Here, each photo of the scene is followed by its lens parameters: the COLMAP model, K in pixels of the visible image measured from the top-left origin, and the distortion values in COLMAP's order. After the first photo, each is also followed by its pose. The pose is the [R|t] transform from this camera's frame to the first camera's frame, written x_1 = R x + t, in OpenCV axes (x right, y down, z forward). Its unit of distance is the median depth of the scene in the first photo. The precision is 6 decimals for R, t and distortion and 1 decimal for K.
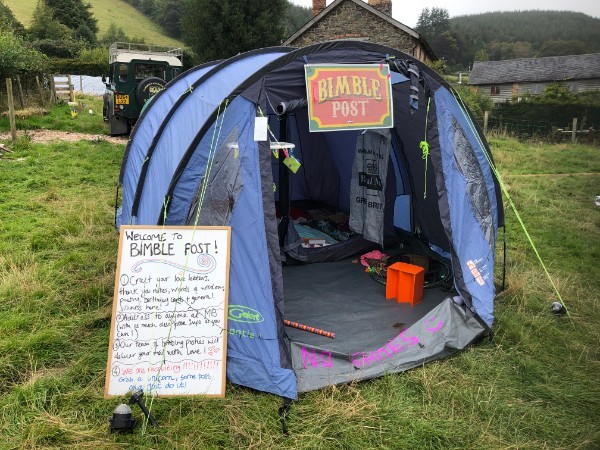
lens RADIAL K [[496.1, 0, 298.8], [0, 496.1, 222.7], [0, 0, 1]] dist [0.008755, 0.004081]
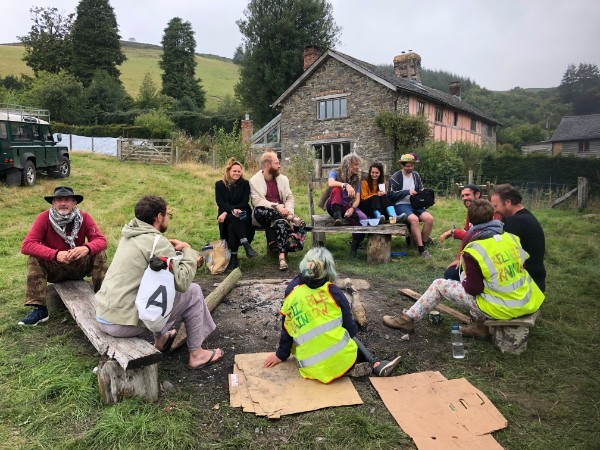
lens RADIAL K [[496.1, 0, 299.8], [0, 496.1, 226.1], [0, 0, 1]] dist [0.008755, 0.004081]
pose [[0.966052, 0.024360, -0.257198, 0.138426], [-0.053527, 0.992815, -0.107016, -0.002627], [0.252743, 0.117150, 0.960415, 0.034789]]
